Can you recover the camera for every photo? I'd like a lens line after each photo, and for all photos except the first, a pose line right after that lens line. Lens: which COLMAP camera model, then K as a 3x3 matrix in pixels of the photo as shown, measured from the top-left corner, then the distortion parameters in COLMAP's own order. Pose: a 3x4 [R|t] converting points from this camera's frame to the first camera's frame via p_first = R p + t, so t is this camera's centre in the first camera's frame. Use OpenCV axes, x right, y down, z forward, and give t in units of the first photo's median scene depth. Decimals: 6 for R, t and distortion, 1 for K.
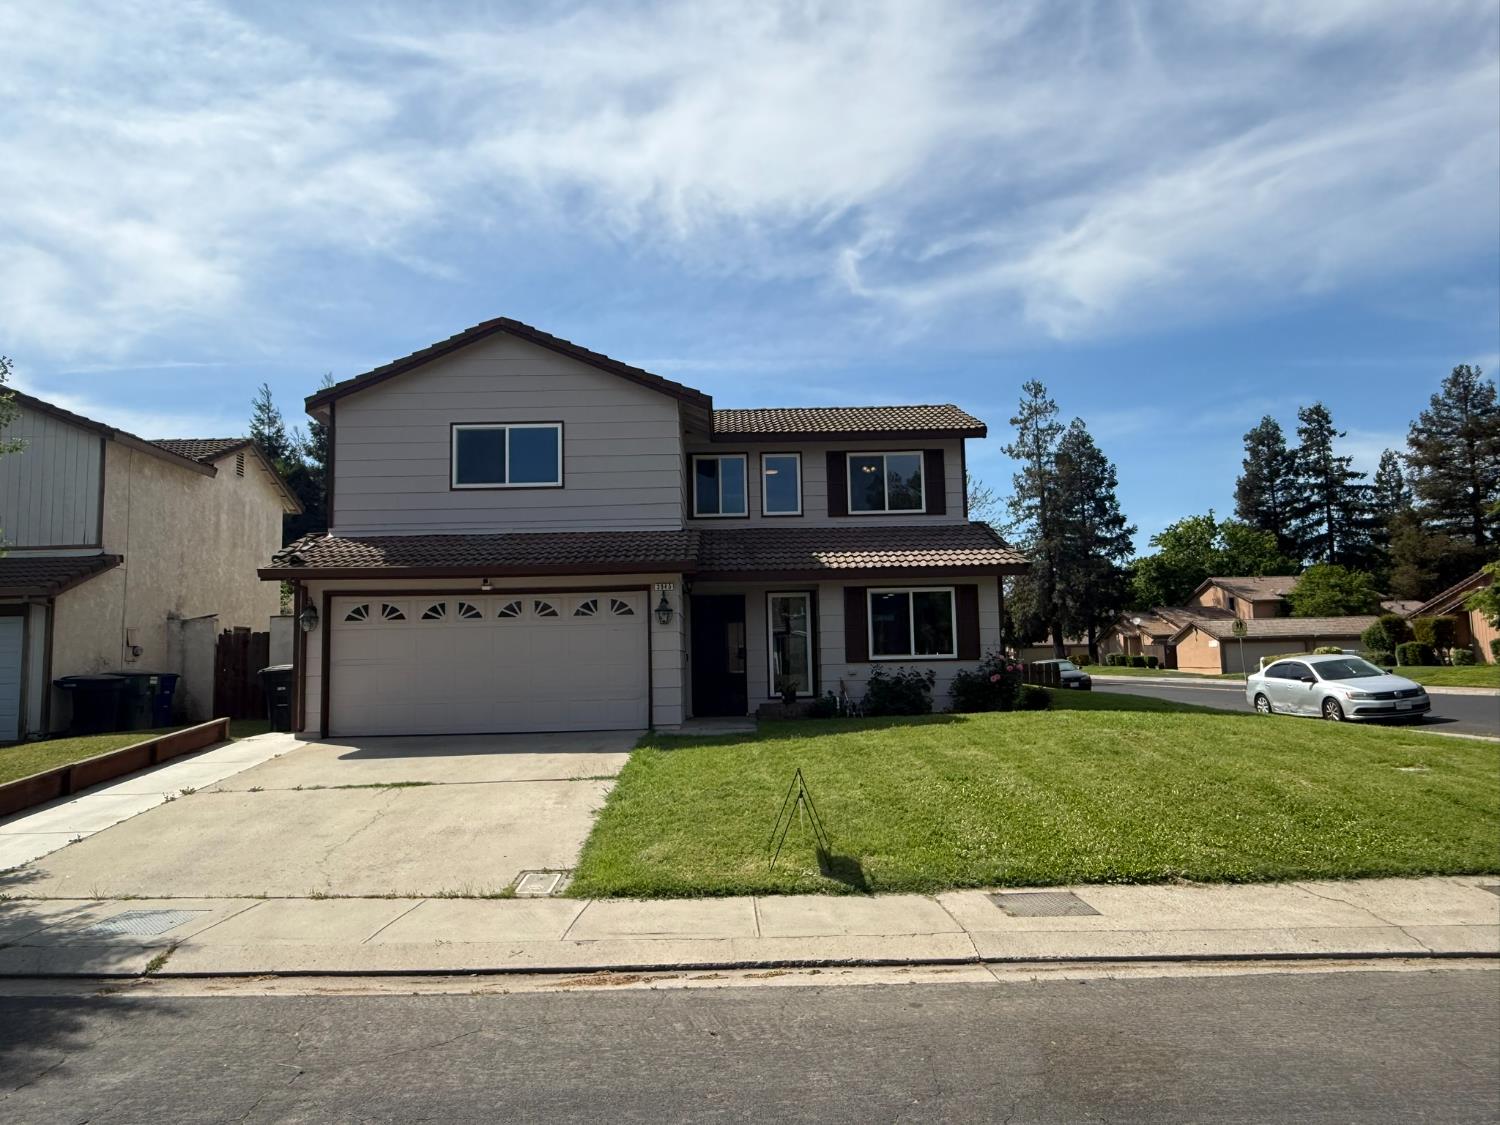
lens RADIAL K [[986.5, 0, 750.0], [0, 986.5, 562.5], [0, 0, 1]] dist [0.004595, 0.002959]
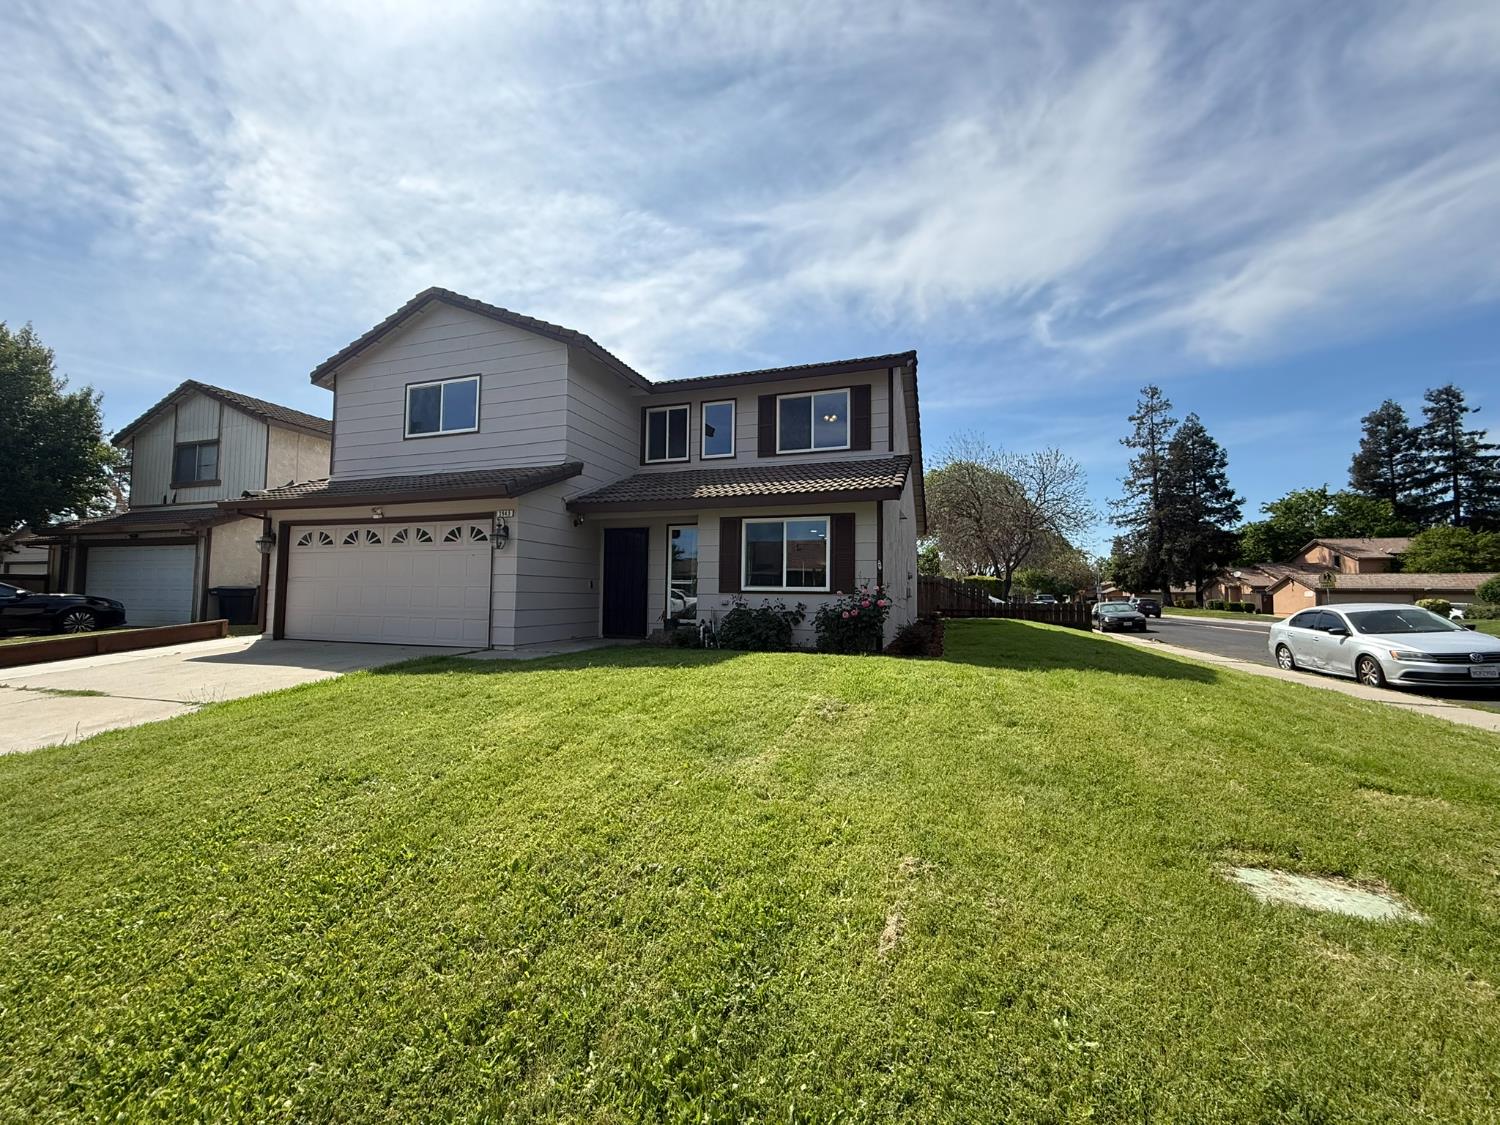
lens RADIAL K [[623.3, 0, 750.0], [0, 623.3, 562.5], [0, 0, 1]] dist [-0.028048, 0.014222]
pose [[0.944475, 0.011932, -0.328365, 0.324298], [0.002999, 0.998986, 0.044926, 0.040875], [0.328568, -0.043417, 0.943482, 0.396179]]
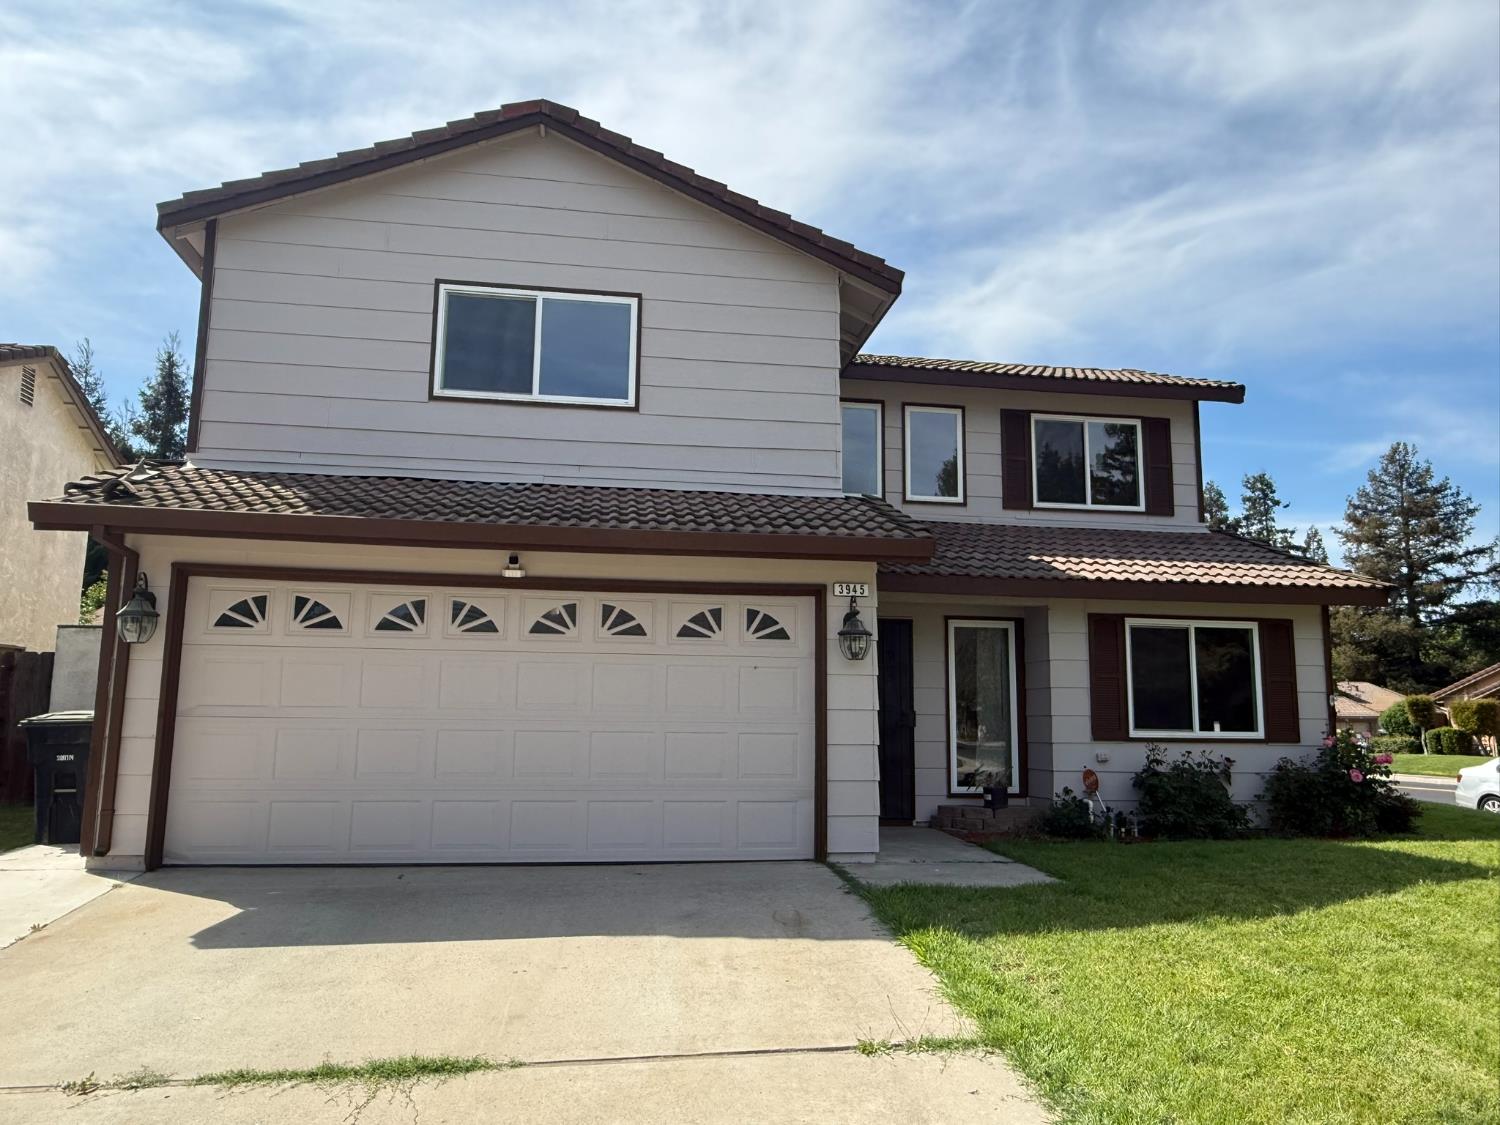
lens RADIAL K [[1039.0, 0, 755.8], [0, 1039.0, 570.3], [0, 0, 1]] dist [0.001411, 0.003821]
pose [[0.990690, 0.052537, 0.125589, -0.180383], [-0.046649, 0.997691, -0.049370, 0.038228], [-0.127893, 0.043051, 0.990853, 0.388149]]
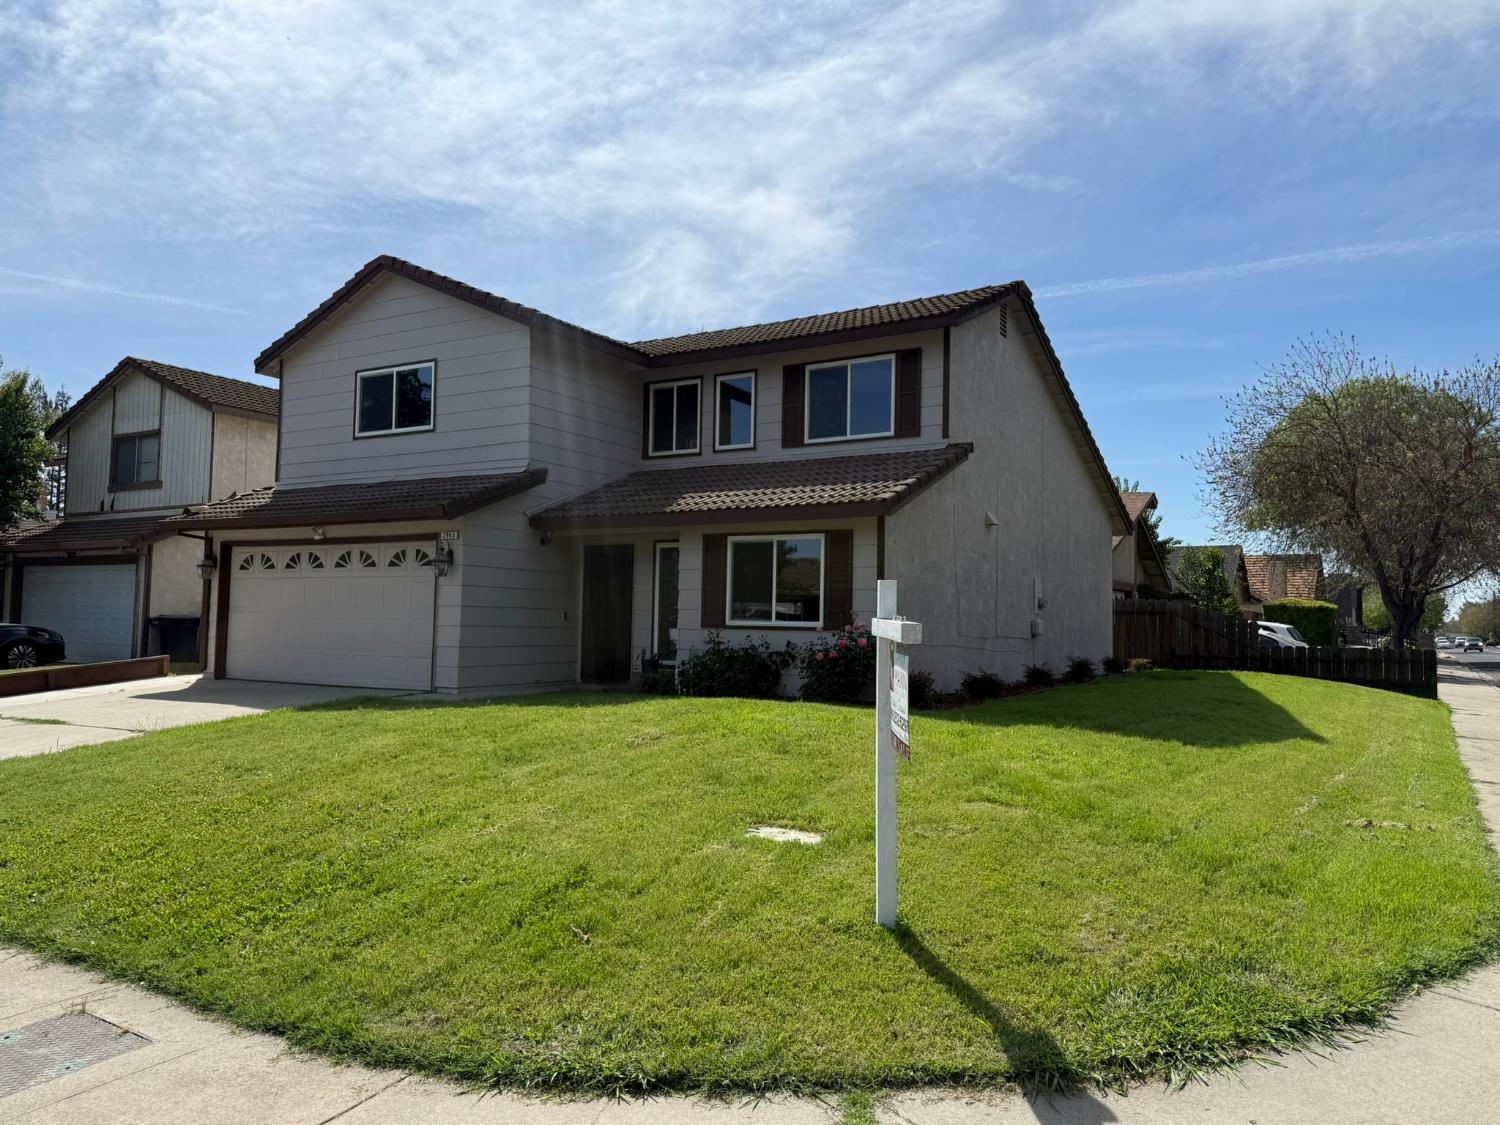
lens RADIAL K [[1110.7, 0, 744.0], [0, 1110.7, 566.4], [0, 0, 1]] dist [0.088539, -0.146089]
pose [[0.841128, 0.007084, -0.540790, 0.600466], [0.017432, 0.999040, 0.040200, 0.014458], [0.540555, -0.043240, 0.840197, 0.242905]]
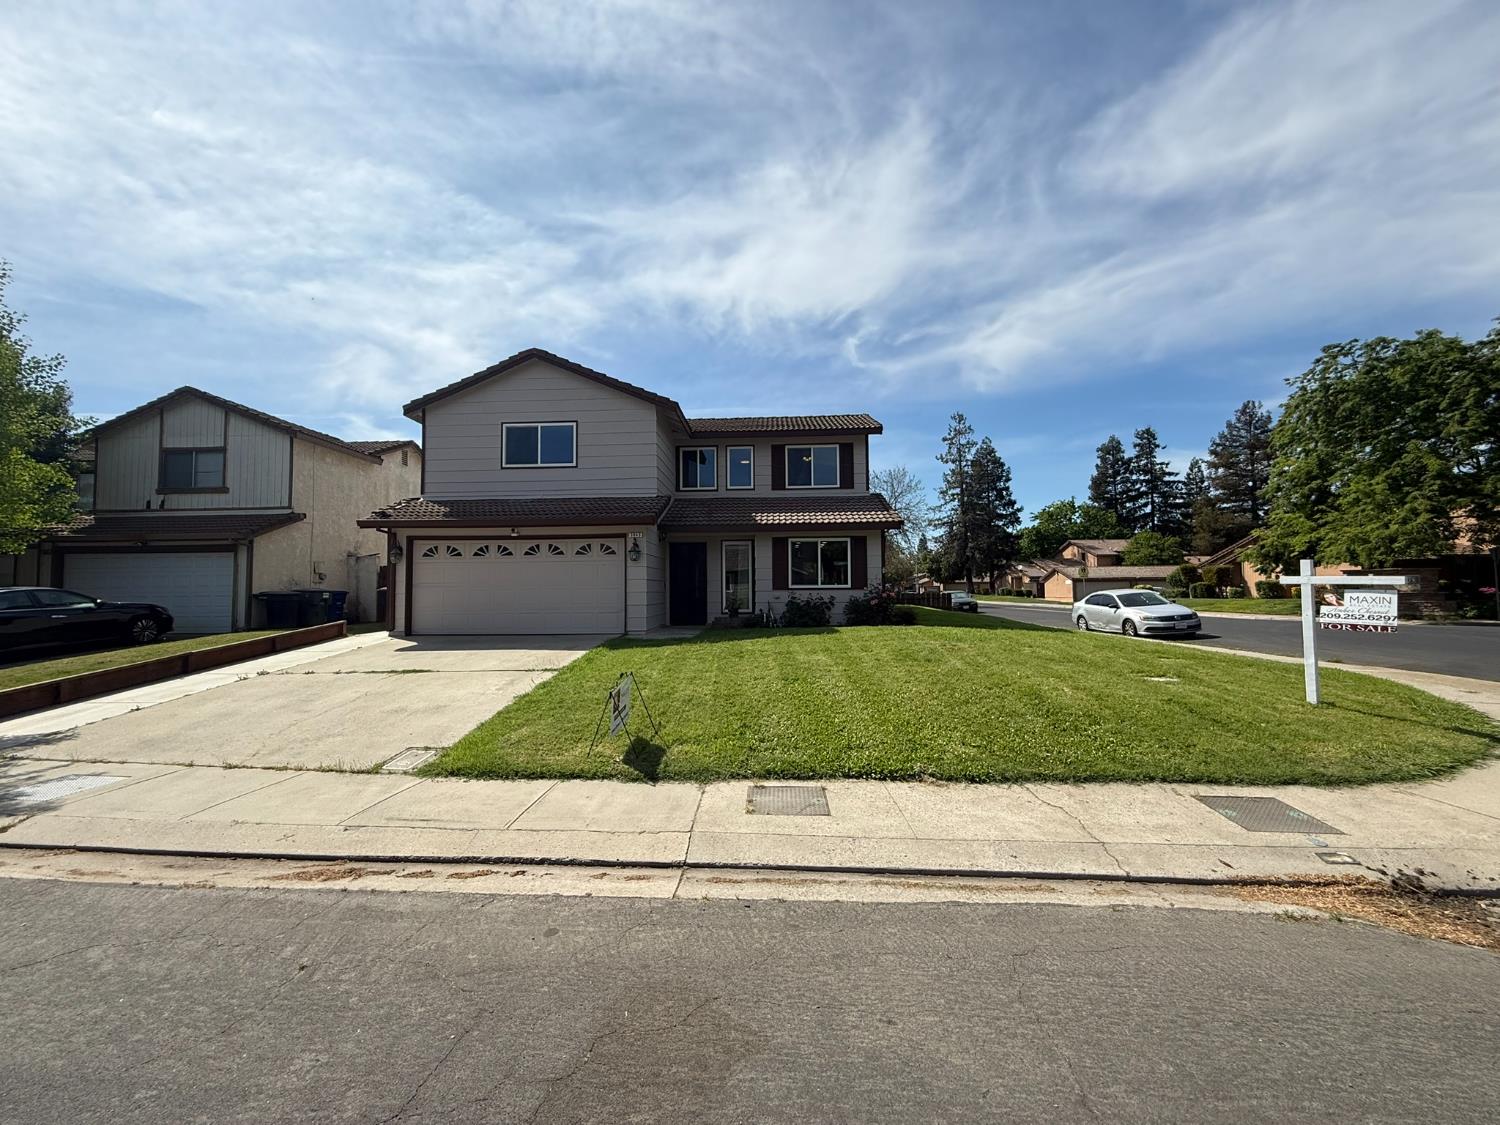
lens RADIAL K [[598.0, 0, 745.9], [0, 598.0, 541.1], [0, 0, 1]] dist [0.003507, 0.000033]
pose [[0.997502, 0.007468, -0.070246, 0.115112], [-0.006210, 0.999817, 0.018112, 0.014656], [0.070368, -0.017630, 0.997365, 0.124758]]
